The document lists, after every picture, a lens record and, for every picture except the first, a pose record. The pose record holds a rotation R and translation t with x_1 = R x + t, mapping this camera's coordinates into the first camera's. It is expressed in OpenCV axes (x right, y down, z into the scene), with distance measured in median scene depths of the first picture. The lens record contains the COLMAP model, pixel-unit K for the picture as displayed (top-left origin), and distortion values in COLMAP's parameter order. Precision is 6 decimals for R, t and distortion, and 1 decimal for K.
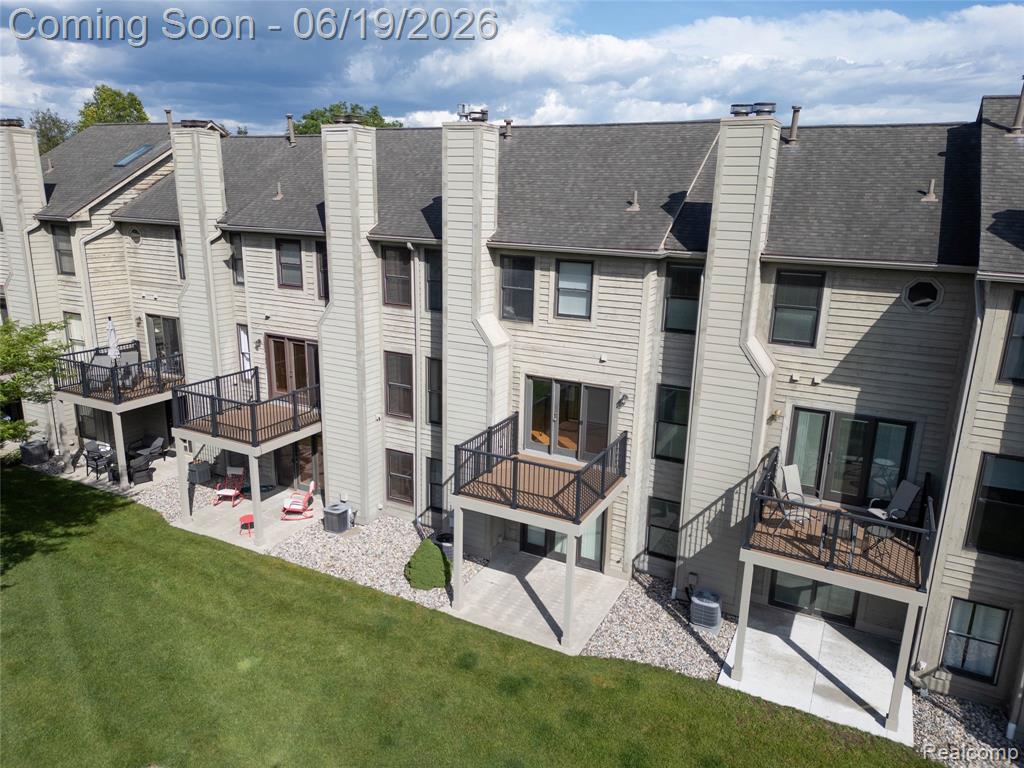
lens RADIAL K [[715.6, 0, 512.0], [0, 715.6, 384.0], [0, 0, 1]] dist [0.066424, -0.055525]
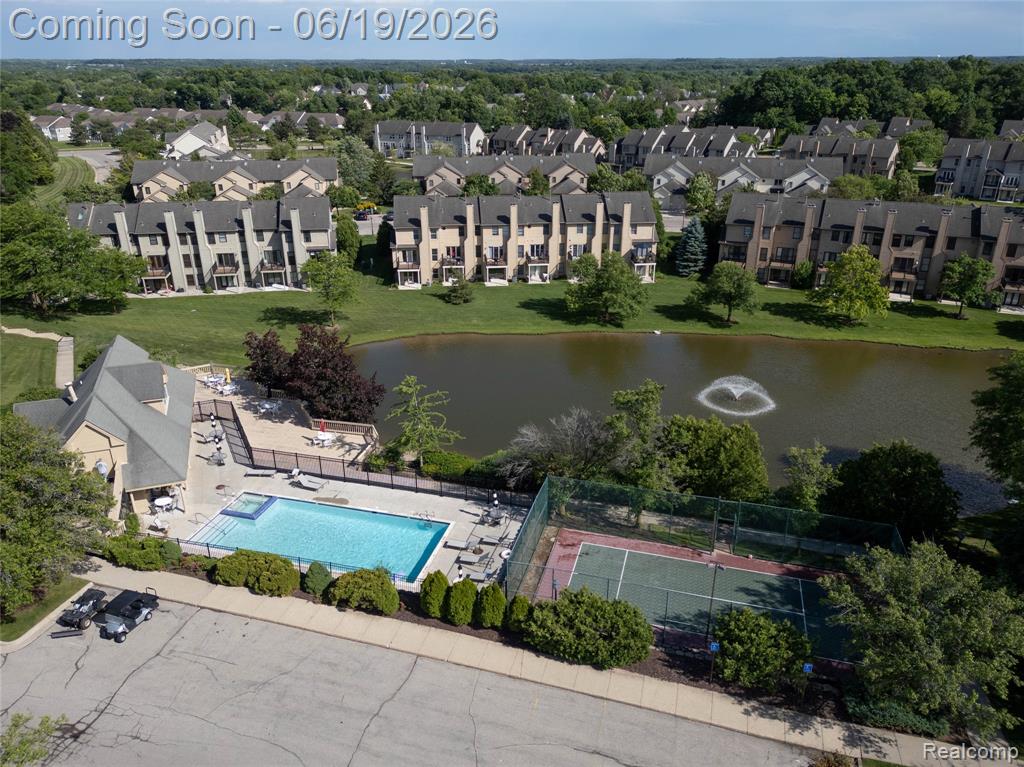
lens RADIAL K [[747.0, 0, 512.0], [0, 747.0, 383.5], [0, 0, 1]] dist [0.066335, -0.085203]
pose [[0.792104, -0.265237, 0.549745, -1.701986], [0.179453, 0.962044, 0.205593, 0.170635], [-0.583410, -0.064198, 0.809637, -5.310974]]
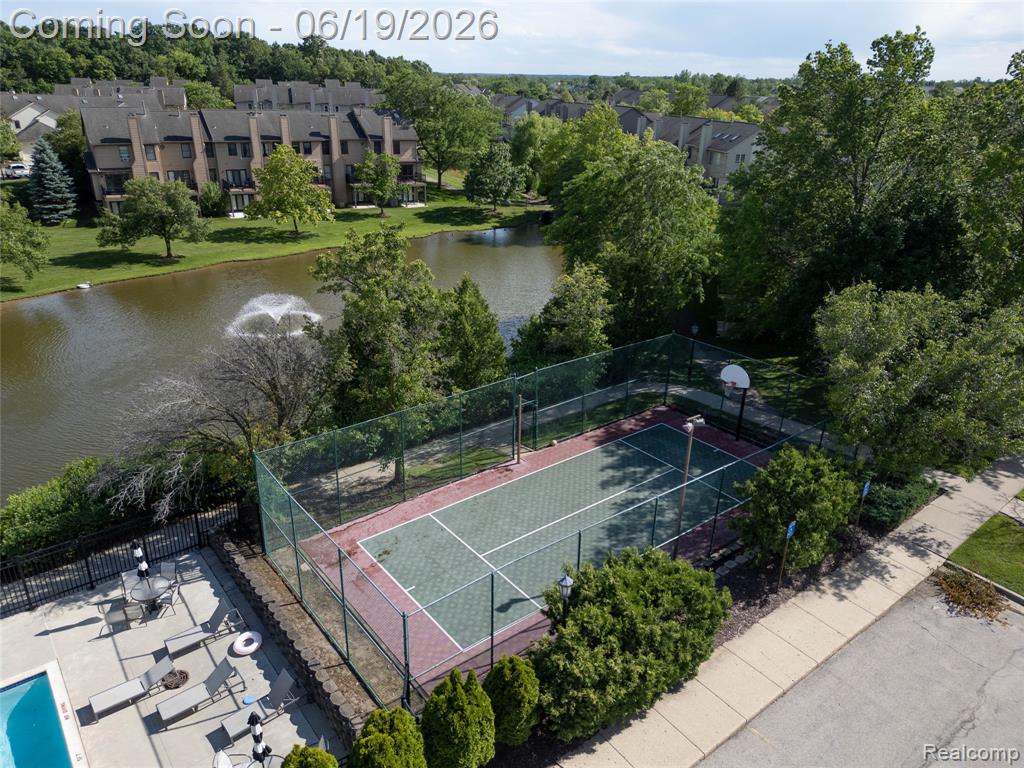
lens RADIAL K [[715.6, 0, 512.0], [0, 715.6, 384.0], [0, 0, 1]] dist [0.066424, -0.055525]
pose [[-0.031526, -0.416298, 0.908681, -1.306079], [0.238848, 0.879656, 0.411287, 0.560616], [-0.970545, 0.230003, 0.071700, -3.739578]]
